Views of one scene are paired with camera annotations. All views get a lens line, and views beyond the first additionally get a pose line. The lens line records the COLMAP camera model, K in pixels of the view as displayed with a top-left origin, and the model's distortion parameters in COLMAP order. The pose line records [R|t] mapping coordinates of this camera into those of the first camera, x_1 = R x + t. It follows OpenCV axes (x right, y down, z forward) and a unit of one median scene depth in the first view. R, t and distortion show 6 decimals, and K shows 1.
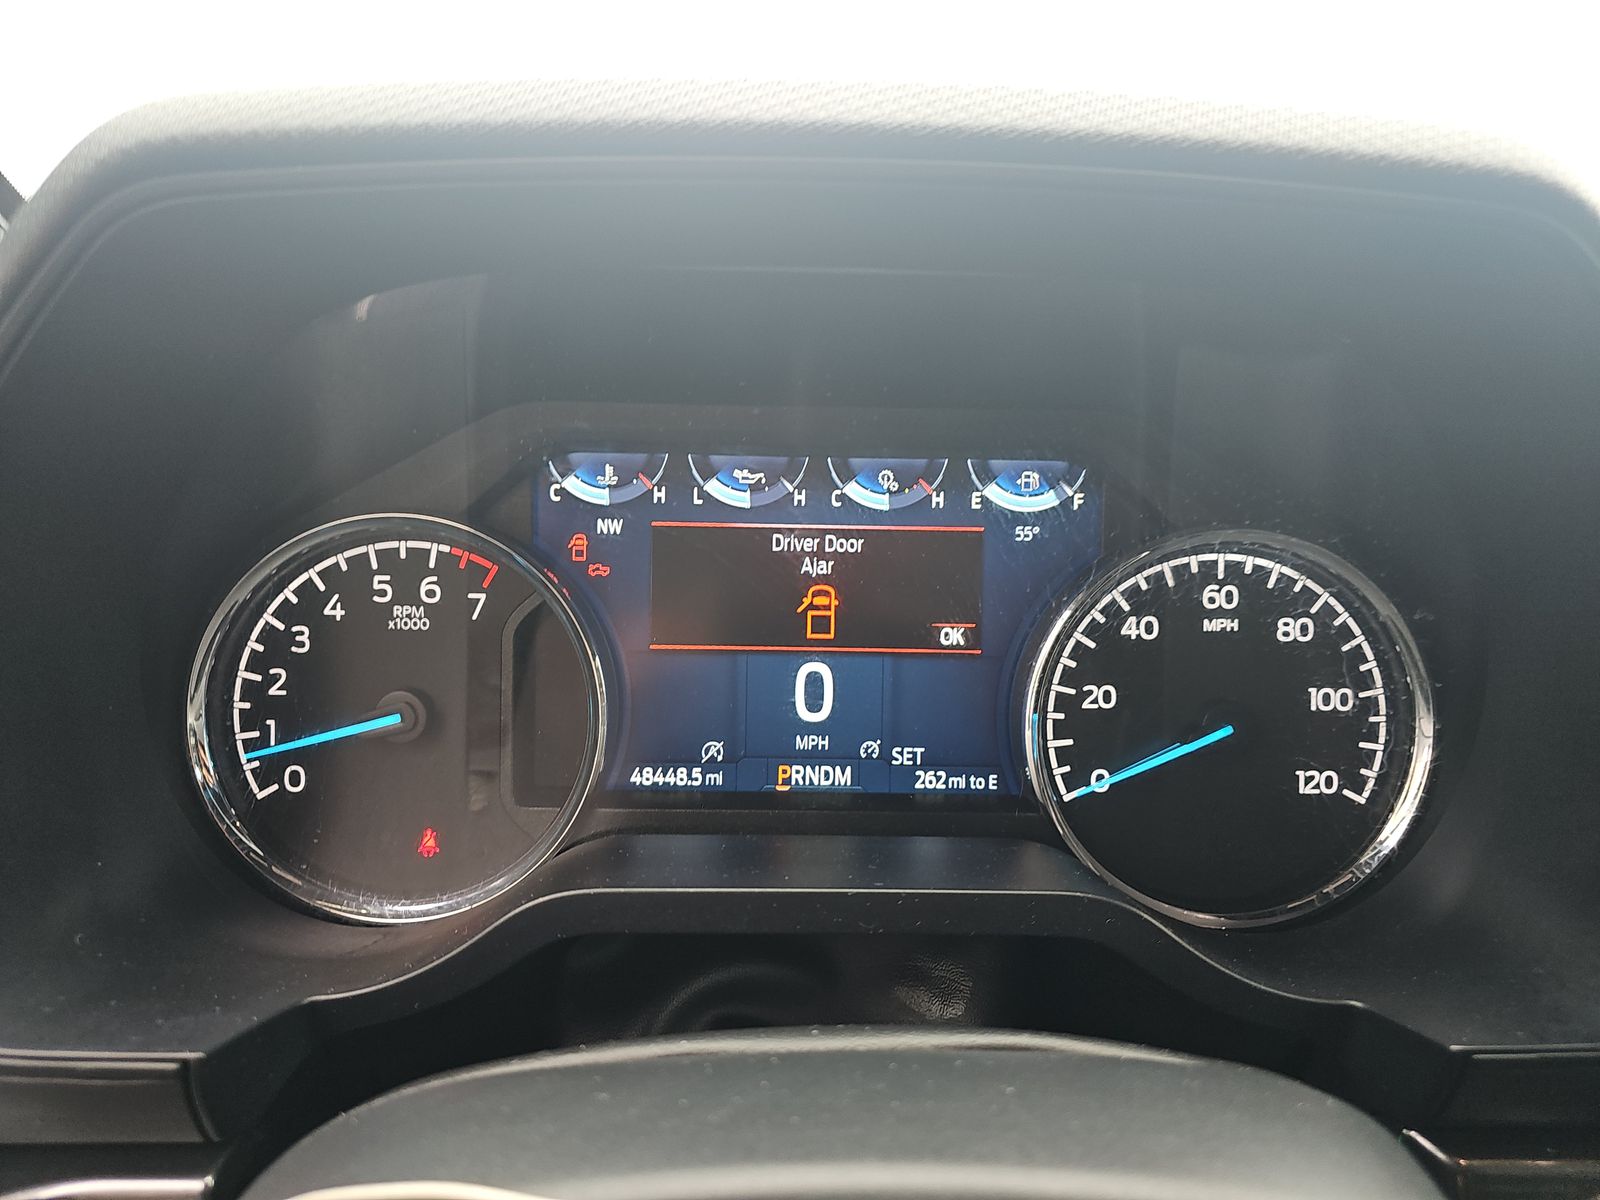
lens RADIAL K [[1064.1, 0, 768.6], [0, 1064.1, 555.4], [0, 0, 1]] dist [0.029645, -0.022646]
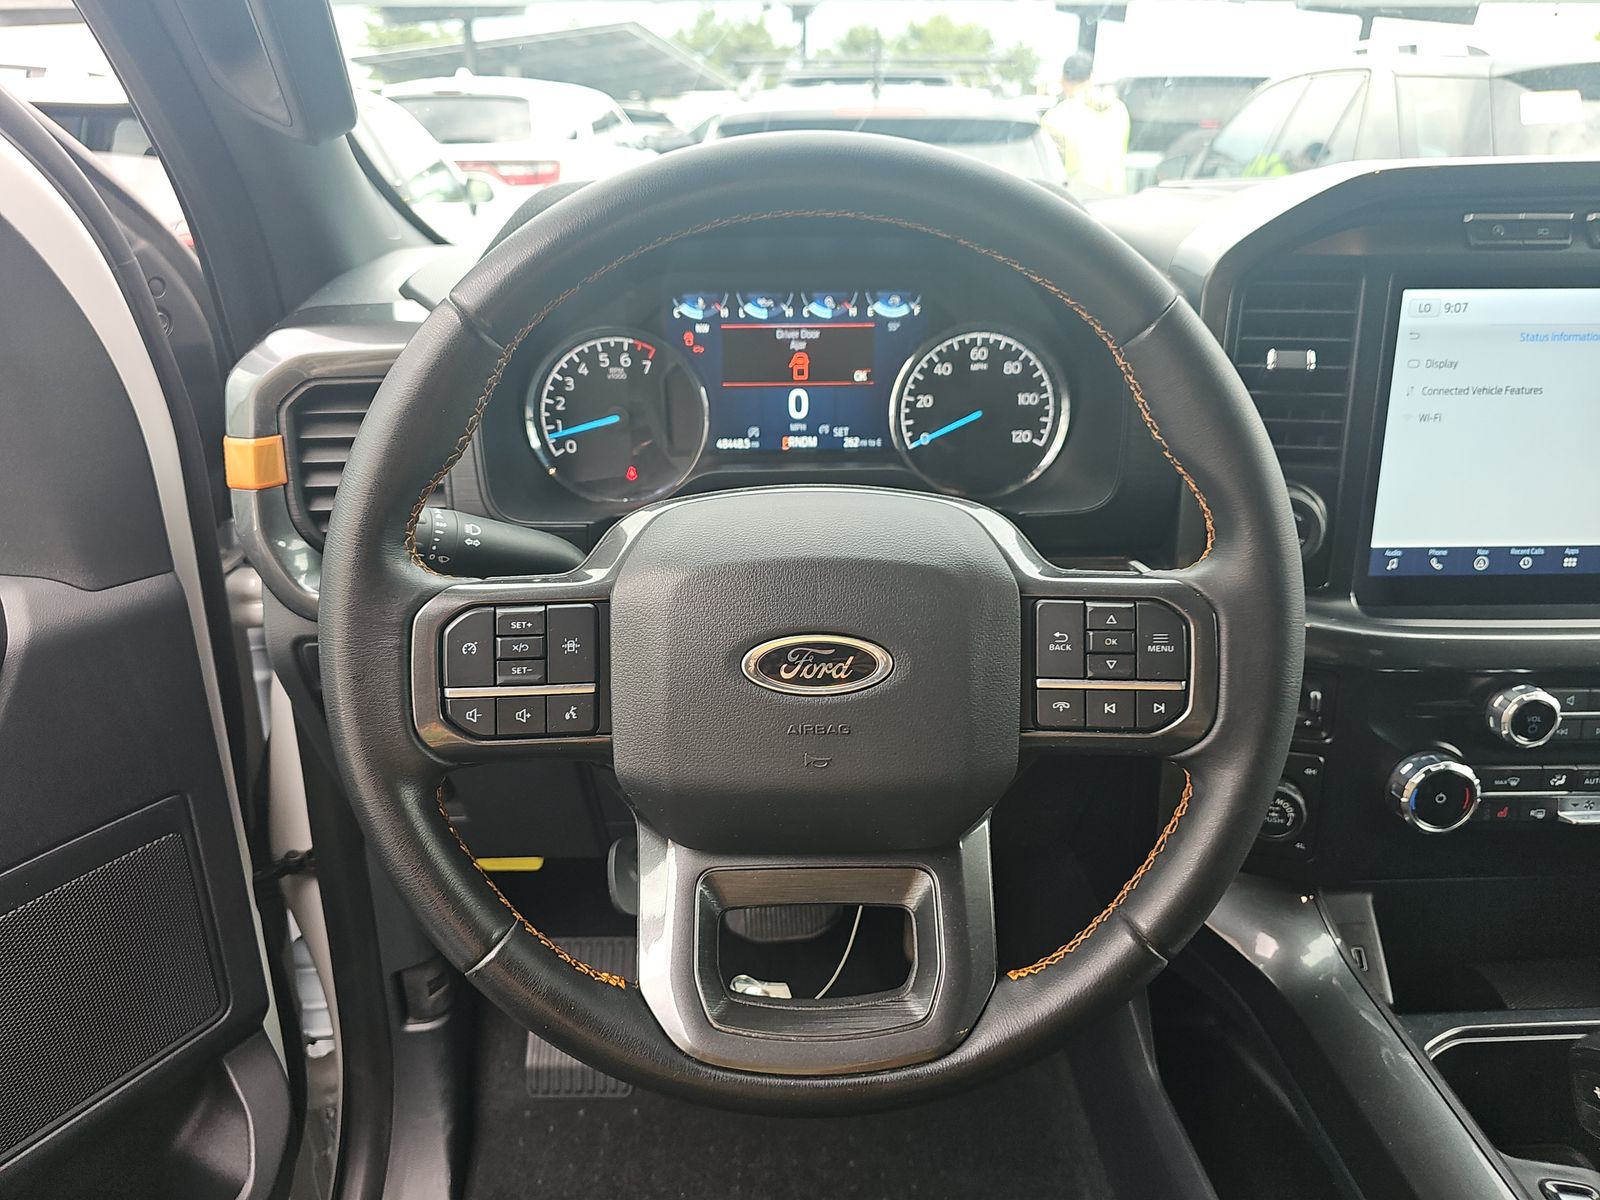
lens RADIAL K [[1064.1, 0, 803.2], [0, 1064.1, 589.8], [0, 0, 1]] dist [0.029645, -0.022646]
pose [[0.999628, -0.027253, -0.000554, 0.044381], [0.026667, 0.973534, 0.226982, 0.003150], [-0.005646, -0.226913, 0.973899, -1.266280]]
